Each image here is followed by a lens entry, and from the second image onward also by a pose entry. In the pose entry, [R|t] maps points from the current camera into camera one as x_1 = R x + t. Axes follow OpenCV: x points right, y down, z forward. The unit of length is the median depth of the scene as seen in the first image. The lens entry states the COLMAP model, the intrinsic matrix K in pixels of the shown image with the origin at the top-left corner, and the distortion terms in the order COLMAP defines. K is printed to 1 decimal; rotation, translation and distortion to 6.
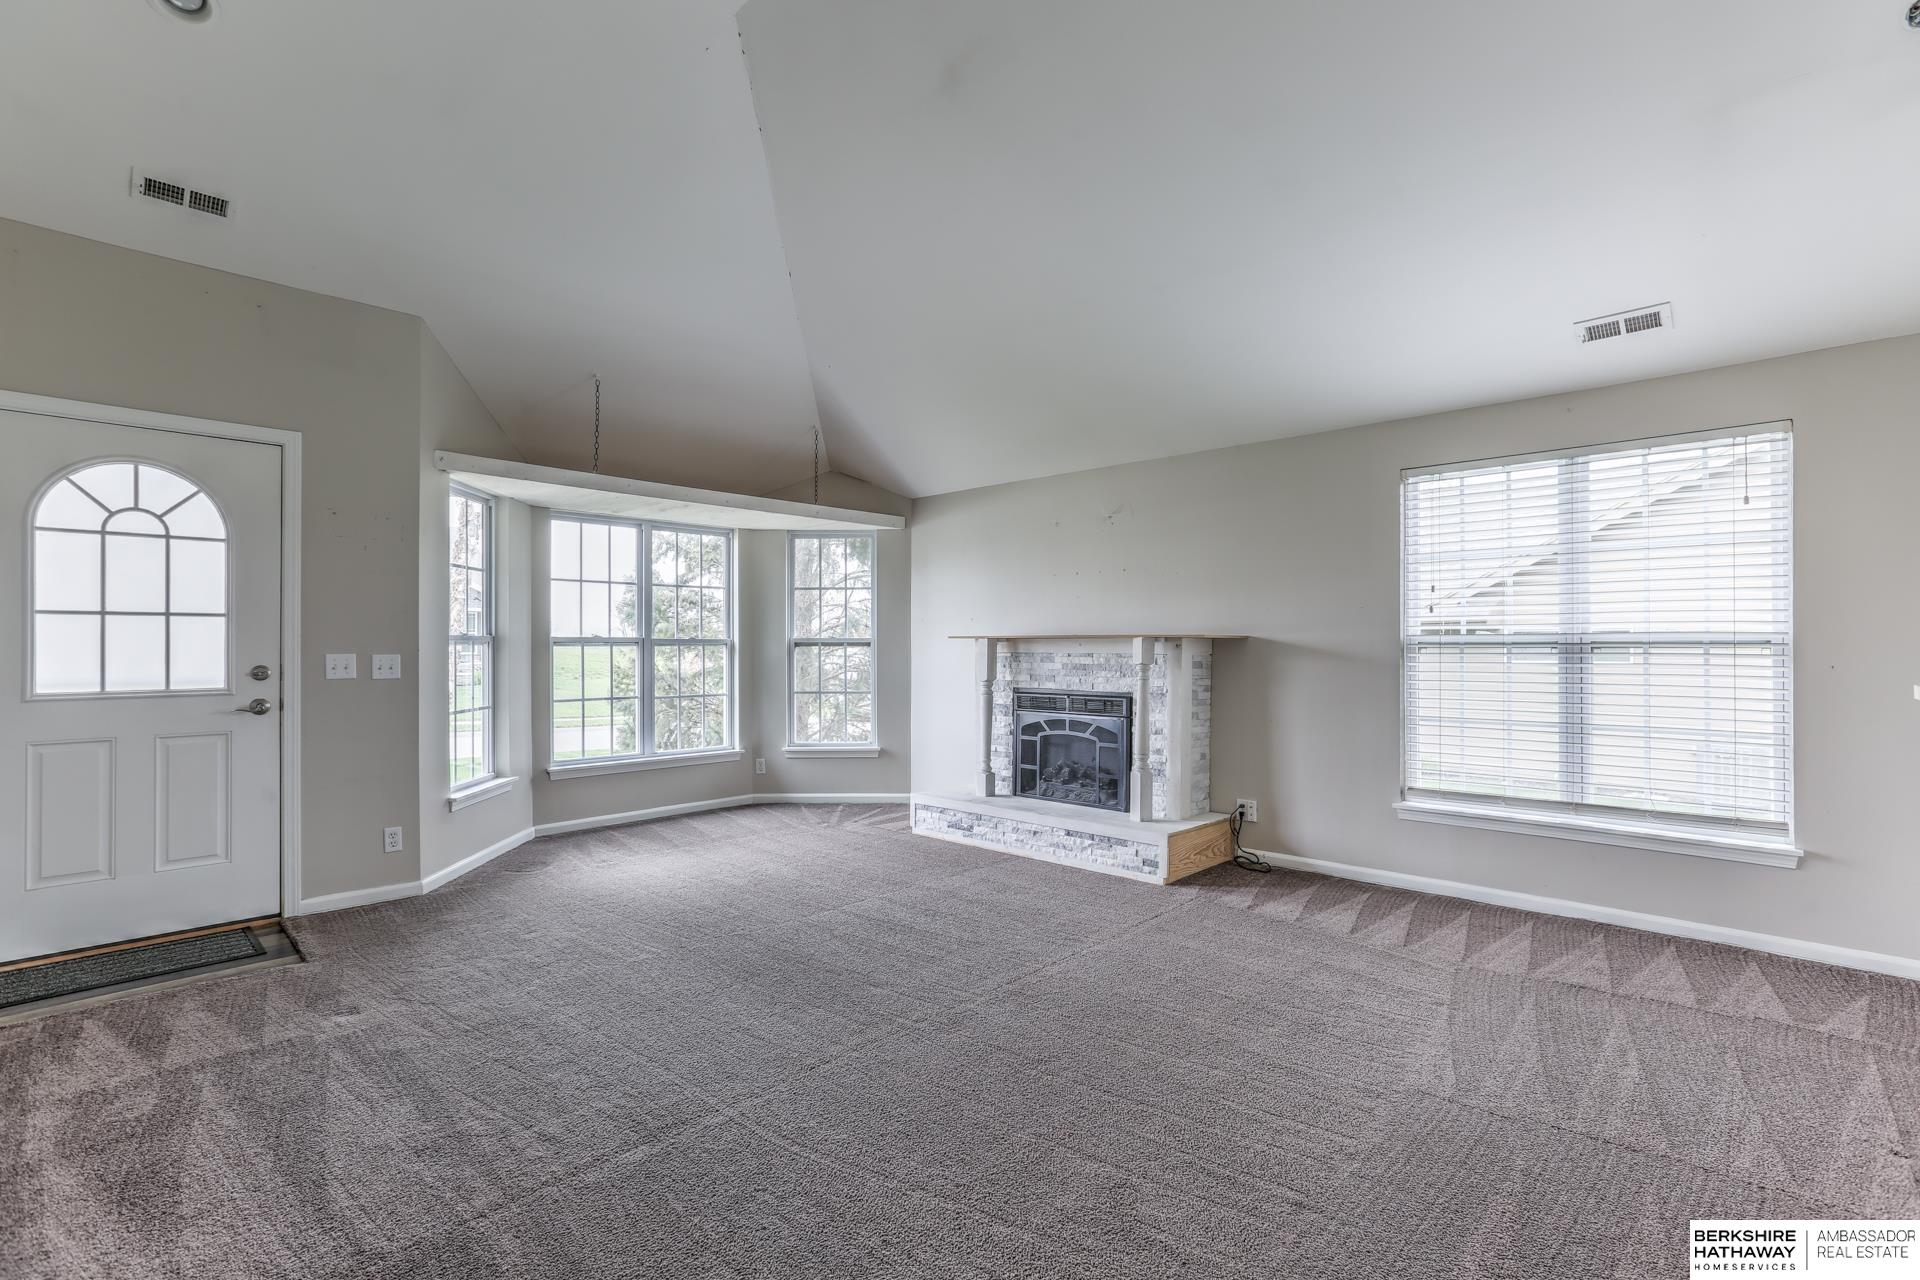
lens RADIAL K [[881.5, 0, 955.4], [0, 881.5, 642.3], [0, 0, 1]] dist [-0.028727, 0.018988]
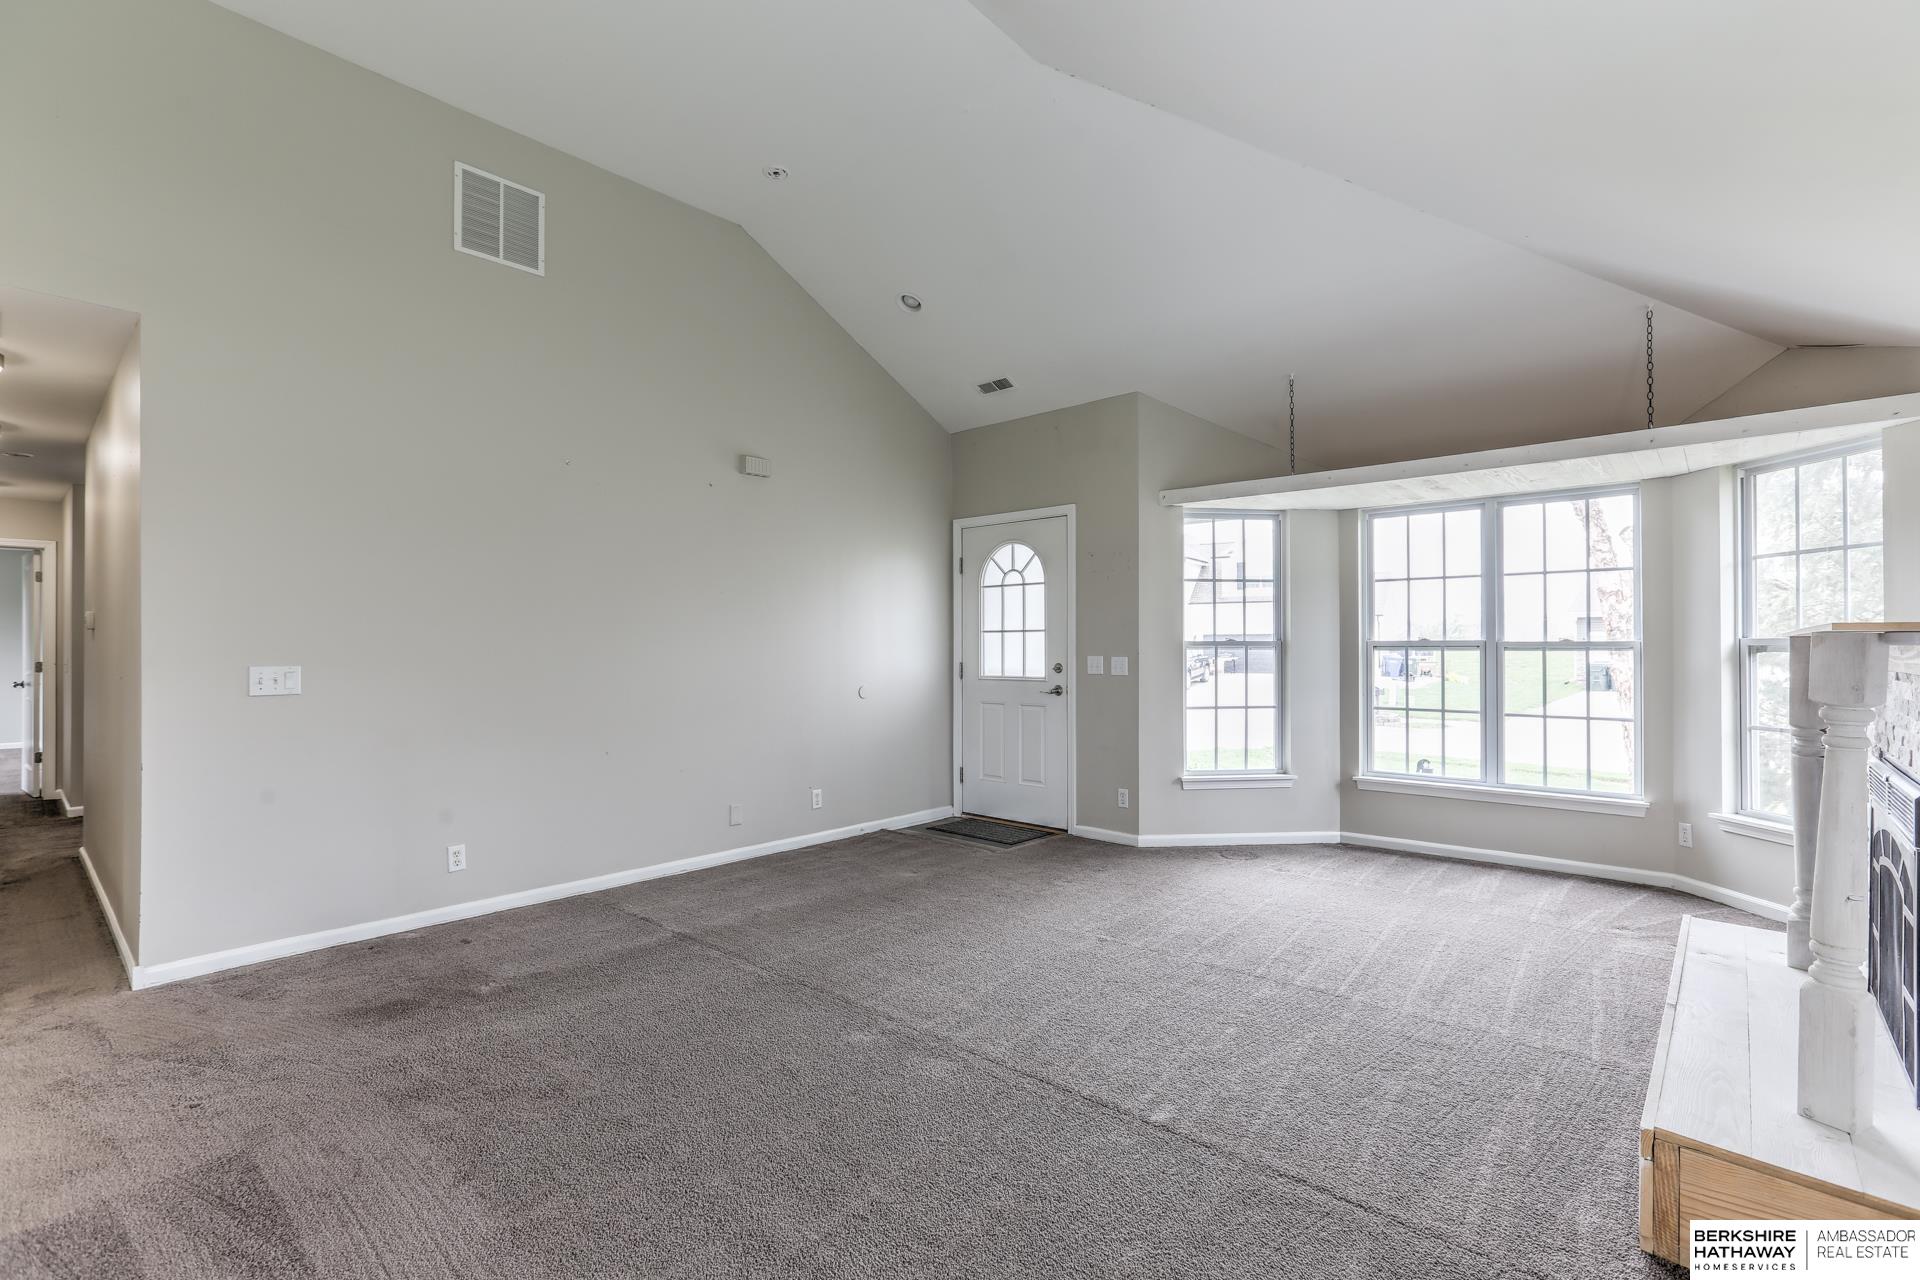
lens RADIAL K [[881.5, 0, 955.4], [0, 881.5, 642.3], [0, 0, 1]] dist [-0.028727, 0.018988]
pose [[0.029999, -0.005146, -0.999537, 0.623033], [0.004221, 0.999978, -0.005022, -0.002208], [0.999541, -0.004068, 0.030020, 0.662025]]
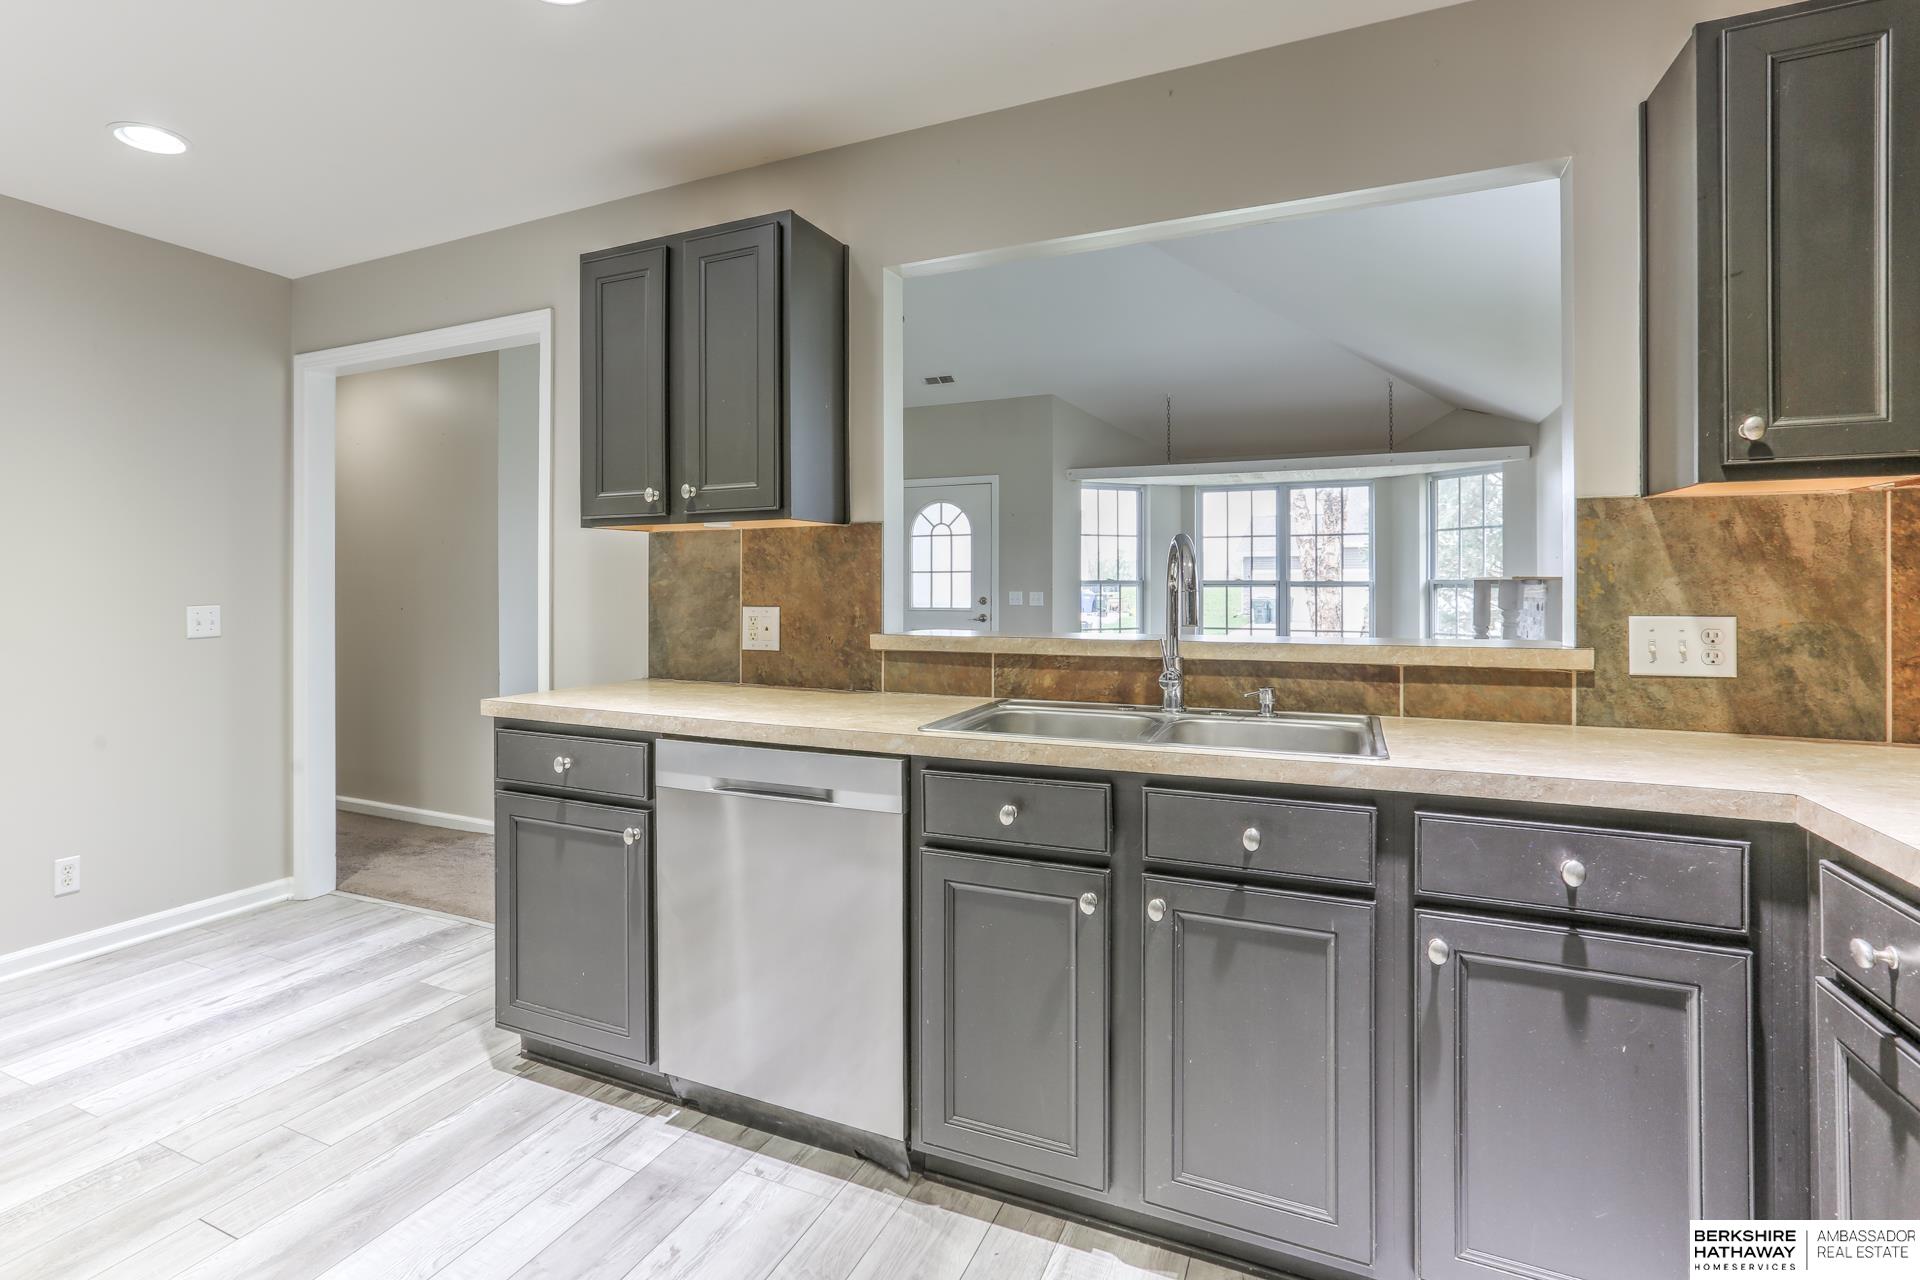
lens RADIAL K [[956.7, 0, 867.5], [0, 956.7, 591.5], [0, 0, 1]] dist [-0.022430, 0.000989]
pose [[0.298526, 0.006601, -0.954379, 1.010344], [0.003499, 0.999962, 0.008011, -0.003127], [0.954395, -0.005731, 0.298492, 0.091358]]
